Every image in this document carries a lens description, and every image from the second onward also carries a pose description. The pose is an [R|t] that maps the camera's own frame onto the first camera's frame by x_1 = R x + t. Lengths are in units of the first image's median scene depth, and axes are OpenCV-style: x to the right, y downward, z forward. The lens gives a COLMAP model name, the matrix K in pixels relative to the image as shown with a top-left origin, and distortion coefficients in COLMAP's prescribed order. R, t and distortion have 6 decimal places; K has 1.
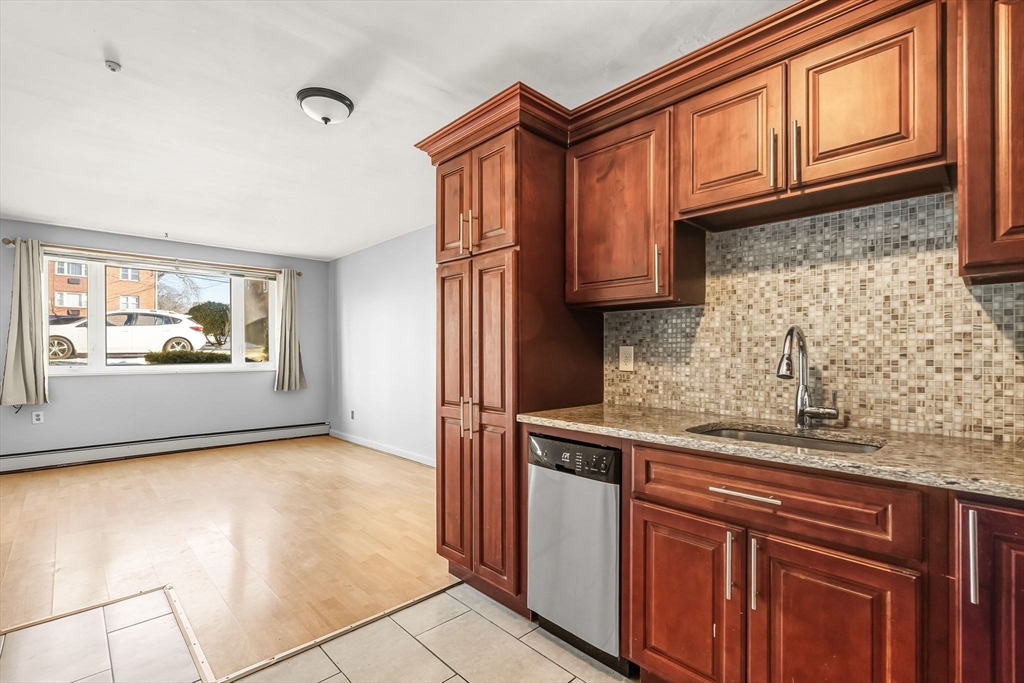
lens RADIAL K [[465.8, 0, 515.1], [0, 465.8, 341.5], [0, 0, 1]] dist [-0.000699, 0.000145]
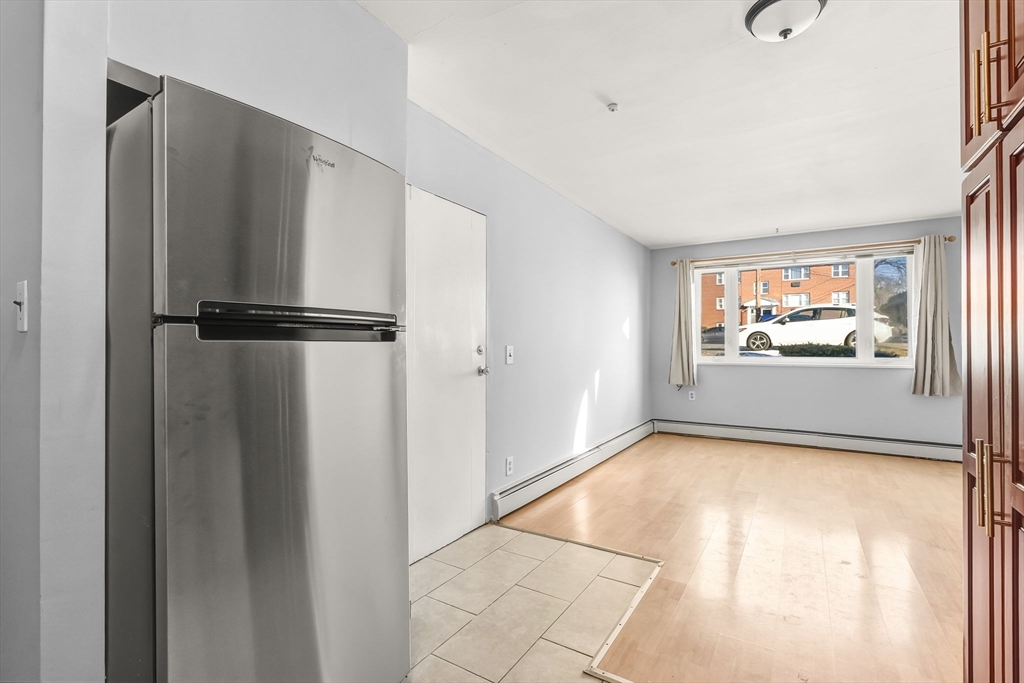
lens RADIAL K [[465.8, 0, 515.1], [0, 465.8, 341.5], [0, 0, 1]] dist [-0.000699, 0.000145]
pose [[0.239918, -0.006869, -0.970769, 0.084766], [0.021351, 0.999770, -0.001797, 0.003536], [0.970558, -0.020296, 0.240009, 0.159332]]
